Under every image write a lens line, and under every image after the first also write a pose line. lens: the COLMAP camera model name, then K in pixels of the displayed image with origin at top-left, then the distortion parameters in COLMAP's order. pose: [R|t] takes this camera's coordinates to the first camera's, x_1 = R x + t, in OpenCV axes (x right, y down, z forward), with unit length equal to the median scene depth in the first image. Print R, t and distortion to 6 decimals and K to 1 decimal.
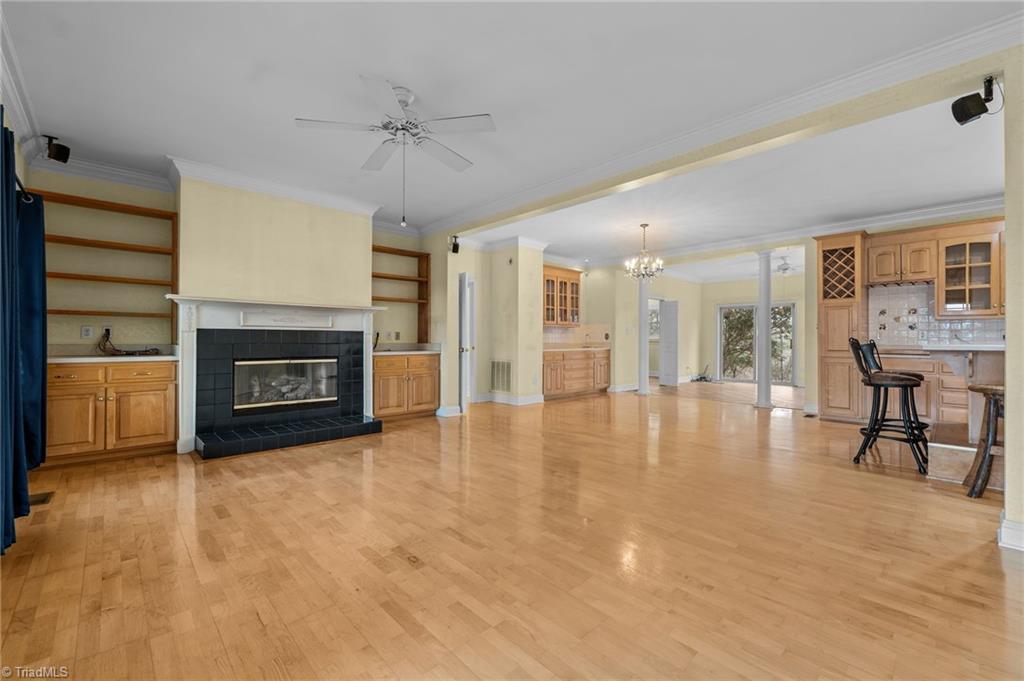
lens RADIAL K [[419.6, 0, 511.4], [0, 419.6, 338.2], [0, 0, 1]] dist [-0.004508, -0.000174]
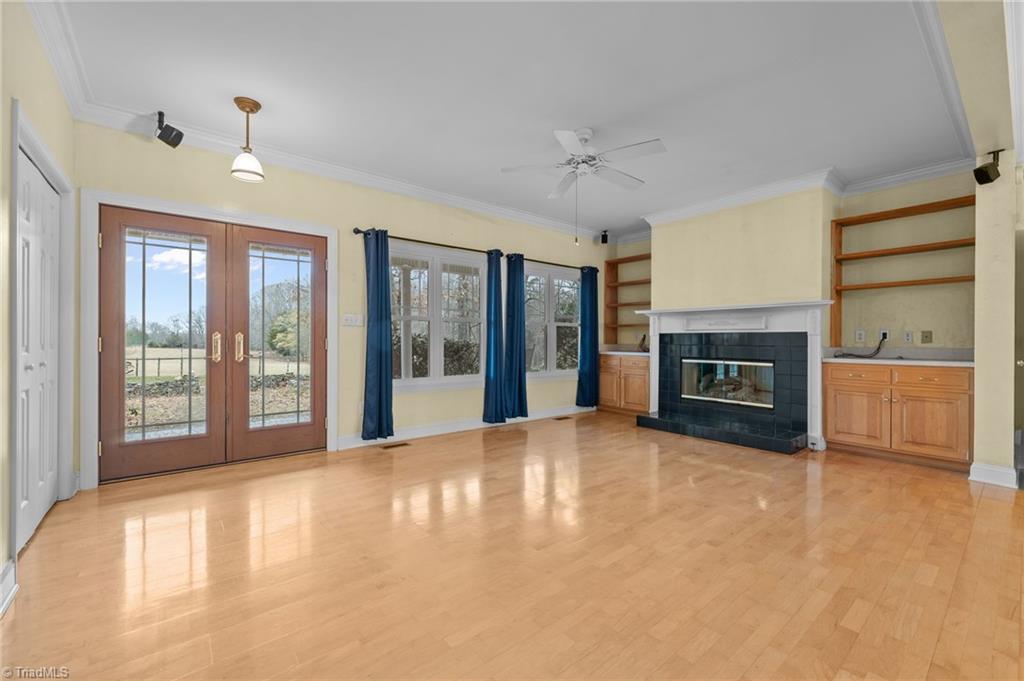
lens RADIAL K [[419.6, 0, 511.5], [0, 419.6, 341.9], [0, 0, 1]] dist [-0.004508, -0.000174]
pose [[-0.078508, -0.000432, -0.996913, 0.563898], [0.000174, 1.000000, -0.000447, 0.004469], [0.996913, -0.000208, -0.078508, 0.541385]]
